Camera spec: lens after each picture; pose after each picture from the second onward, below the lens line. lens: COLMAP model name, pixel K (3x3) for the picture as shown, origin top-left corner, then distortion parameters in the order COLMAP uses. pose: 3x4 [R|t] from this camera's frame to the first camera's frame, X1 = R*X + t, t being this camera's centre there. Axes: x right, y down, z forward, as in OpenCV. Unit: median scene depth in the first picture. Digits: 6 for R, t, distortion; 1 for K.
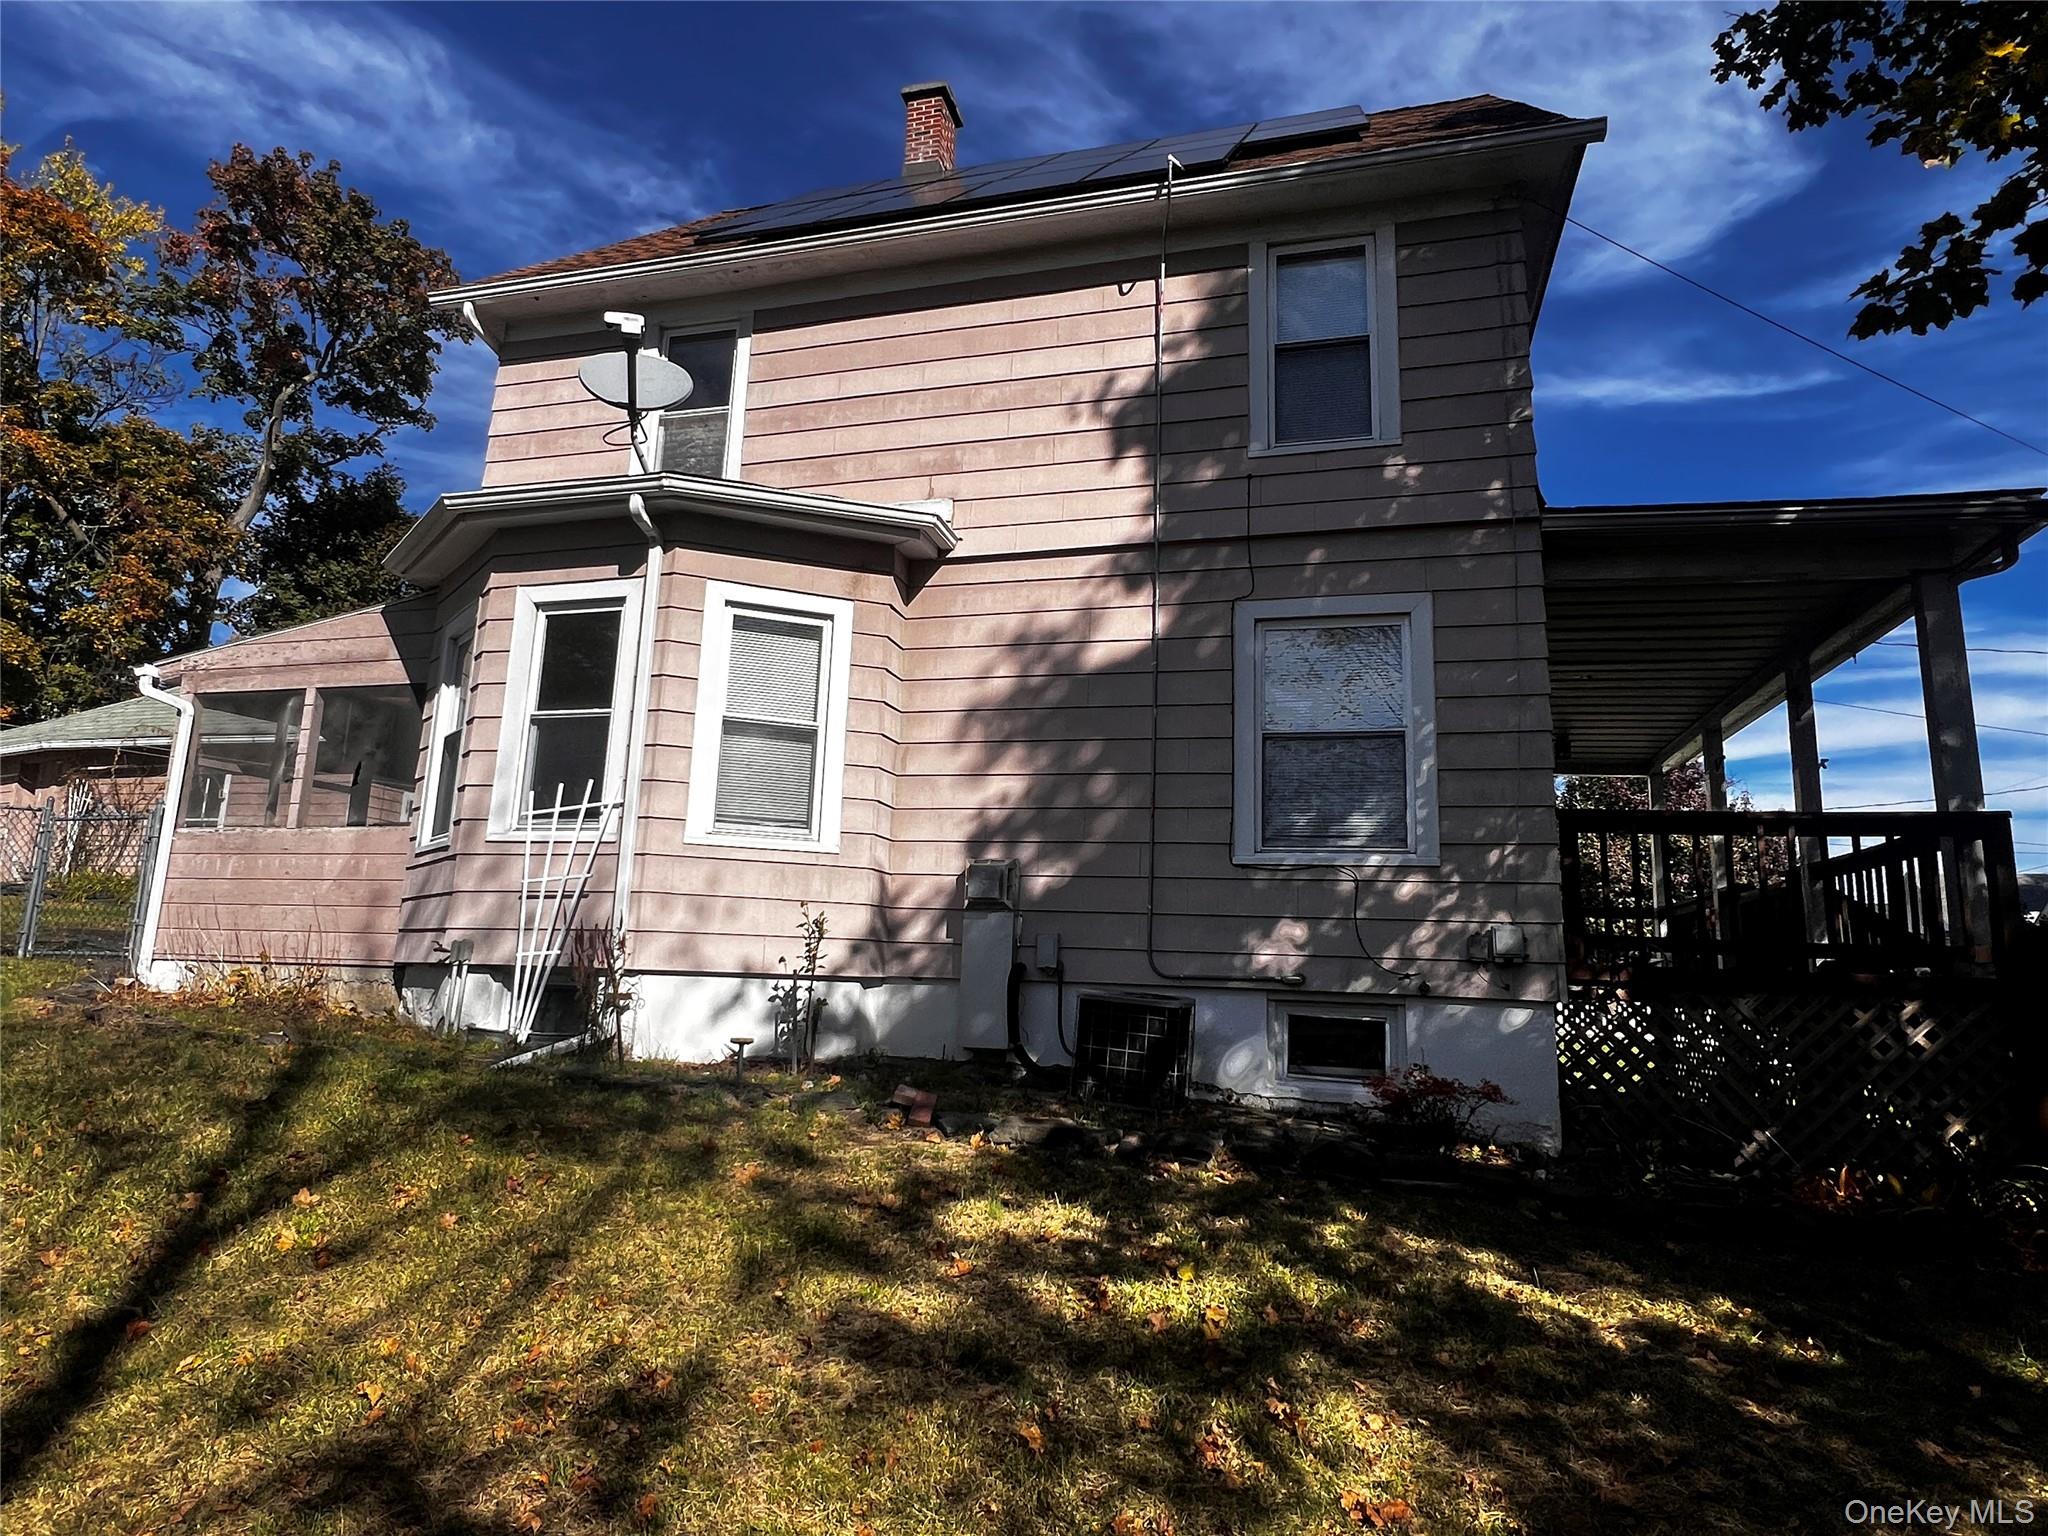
lens RADIAL K [[1146.0, 0, 1023.4], [0, 1146.0, 767.0], [0, 0, 1]] dist [0.004915, 0.000605]
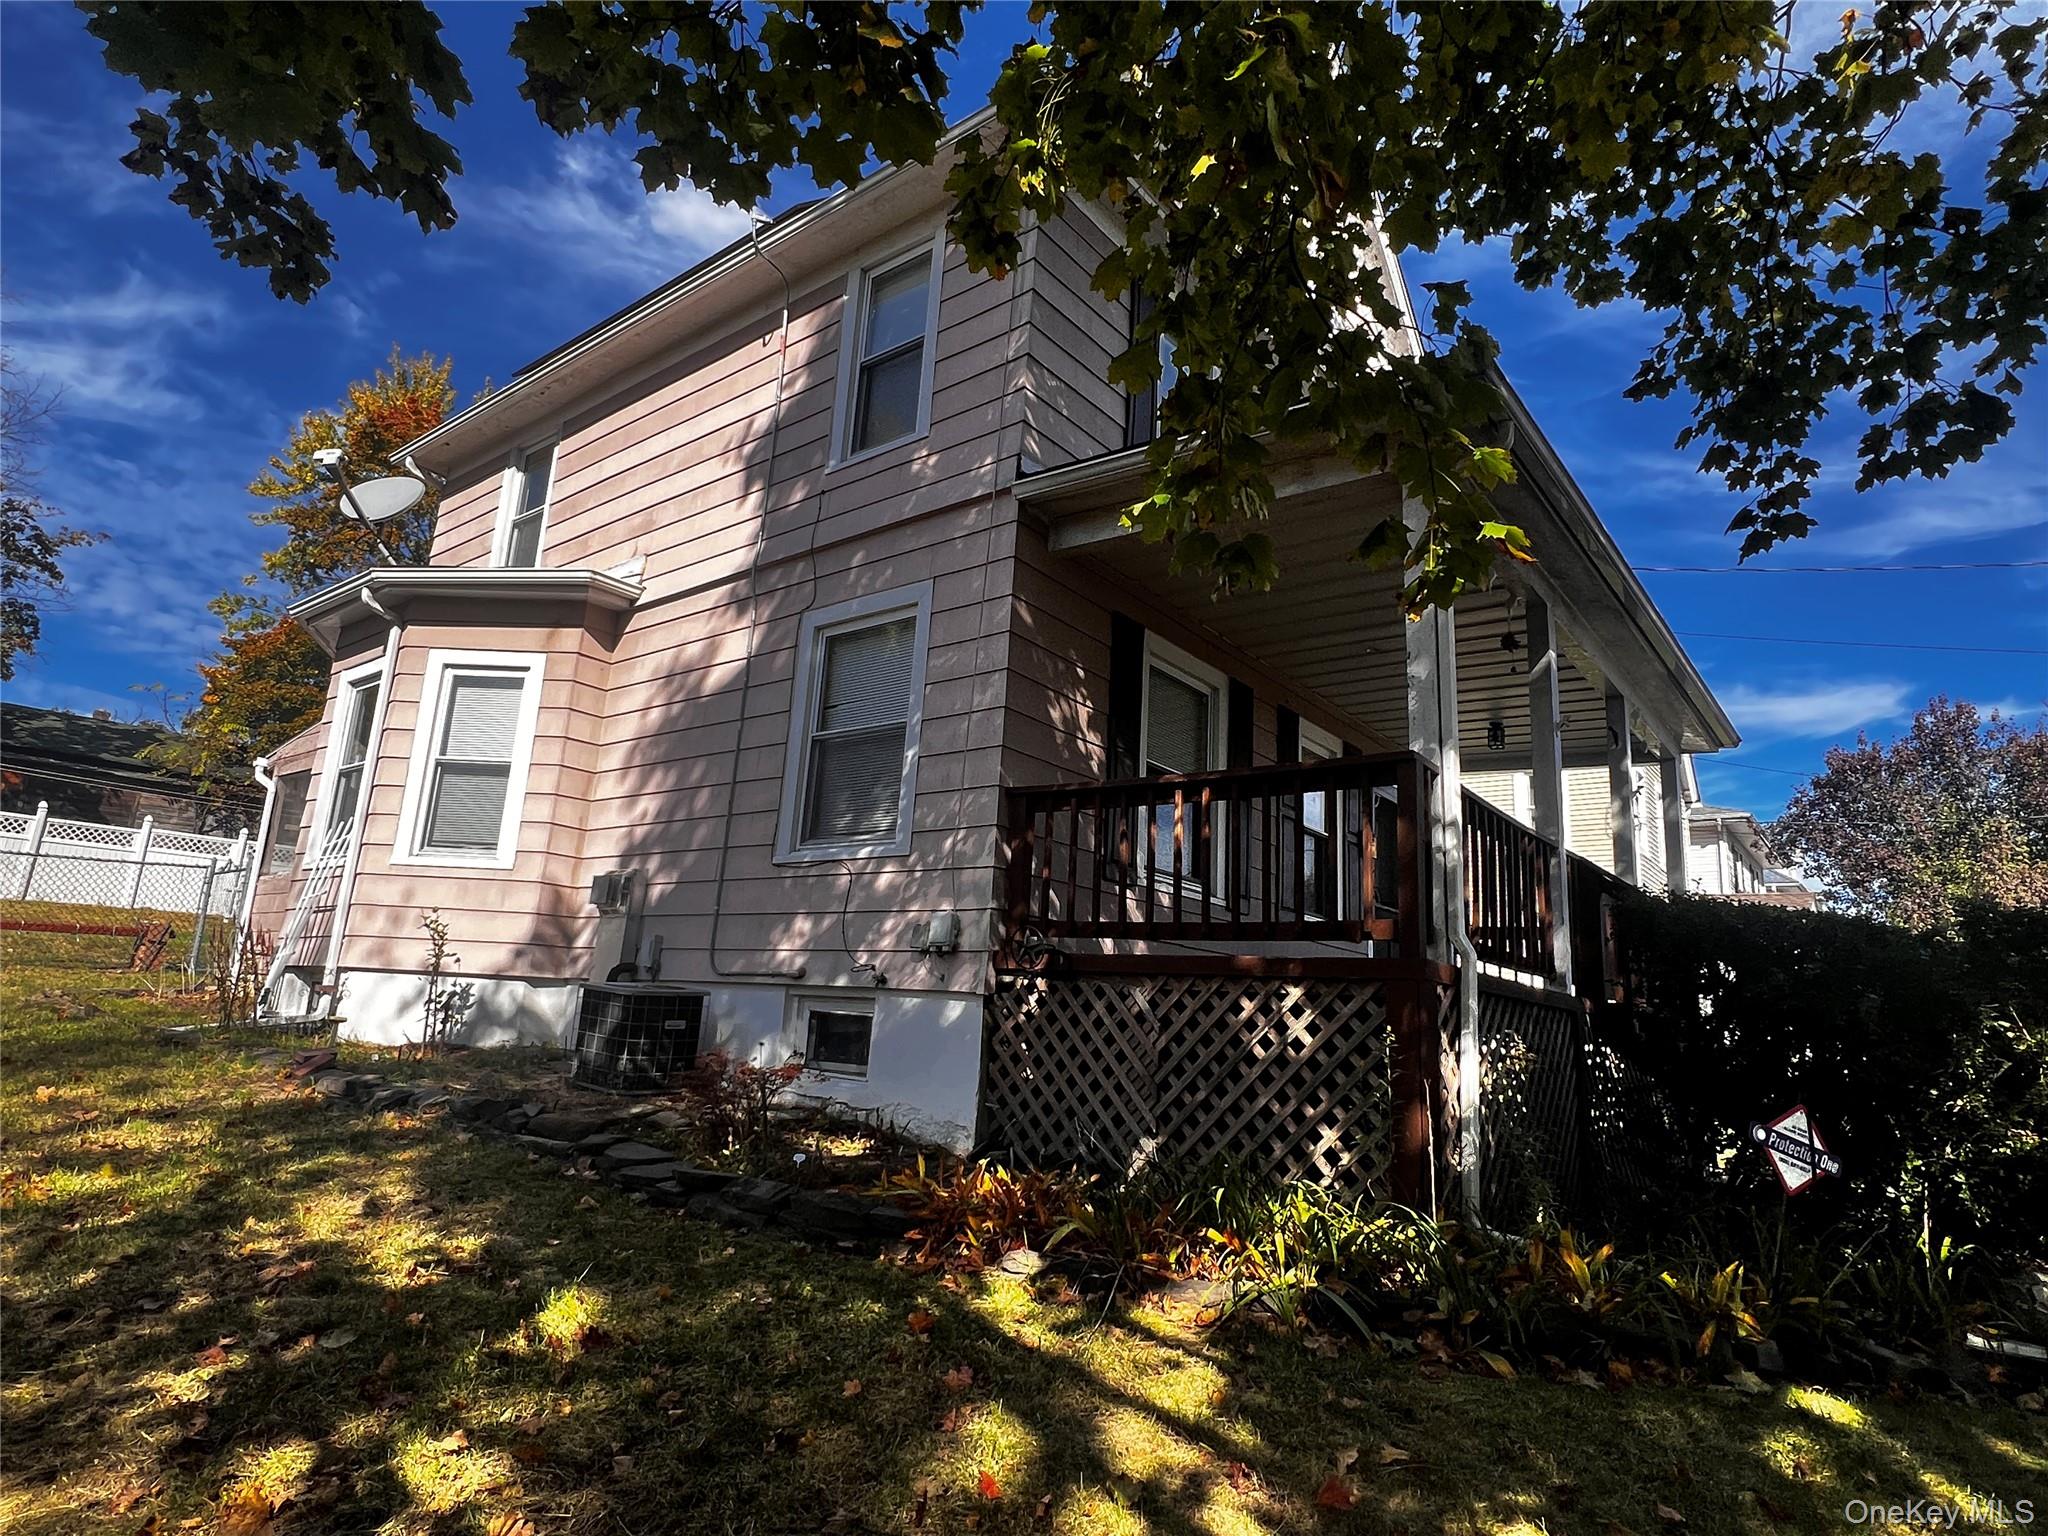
lens RADIAL K [[1146.0, 0, 1024.6], [0, 1146.0, 773.8], [0, 0, 1]] dist [0.004915, 0.000605]
pose [[0.919286, -0.069438, -0.387417, 0.742384], [0.048097, 0.996756, -0.064525, 0.075589], [0.390641, 0.040684, 0.919644, 0.126152]]
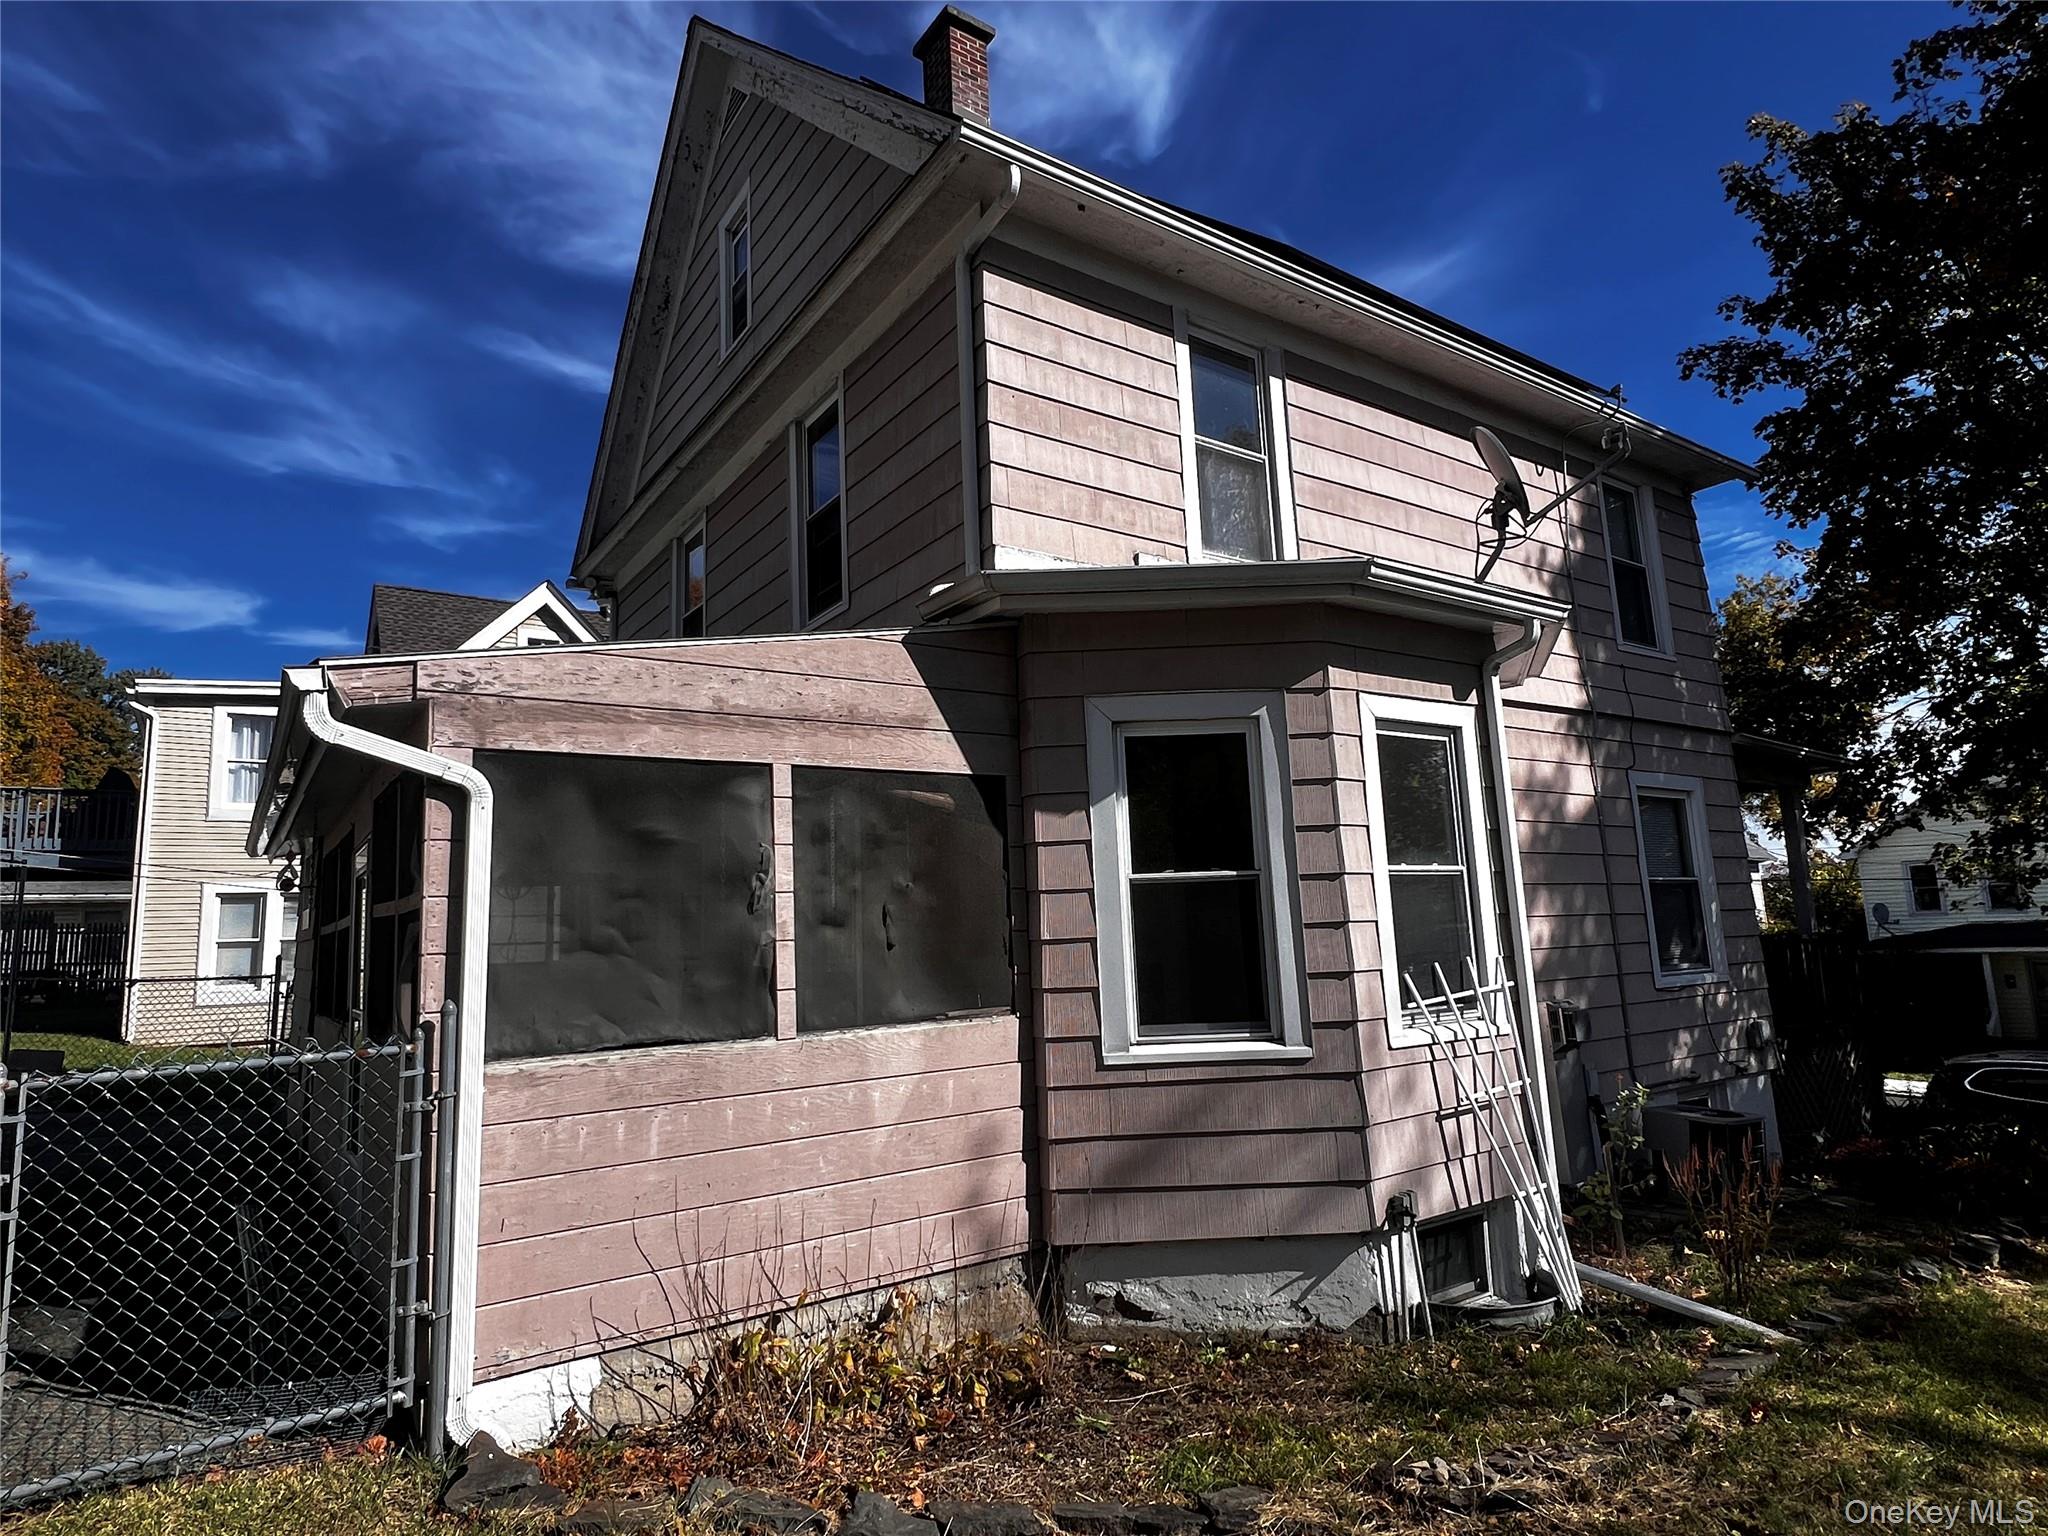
lens RADIAL K [[1146.0, 0, 1015.4], [0, 1146.0, 772.7], [0, 0, 1]] dist [0.004915, 0.000605]
pose [[0.640752, 0.048083, 0.766241, -1.143528], [-0.078576, 0.996903, 0.003150, -0.091507], [-0.763717, -0.062226, 0.642545, 0.693561]]
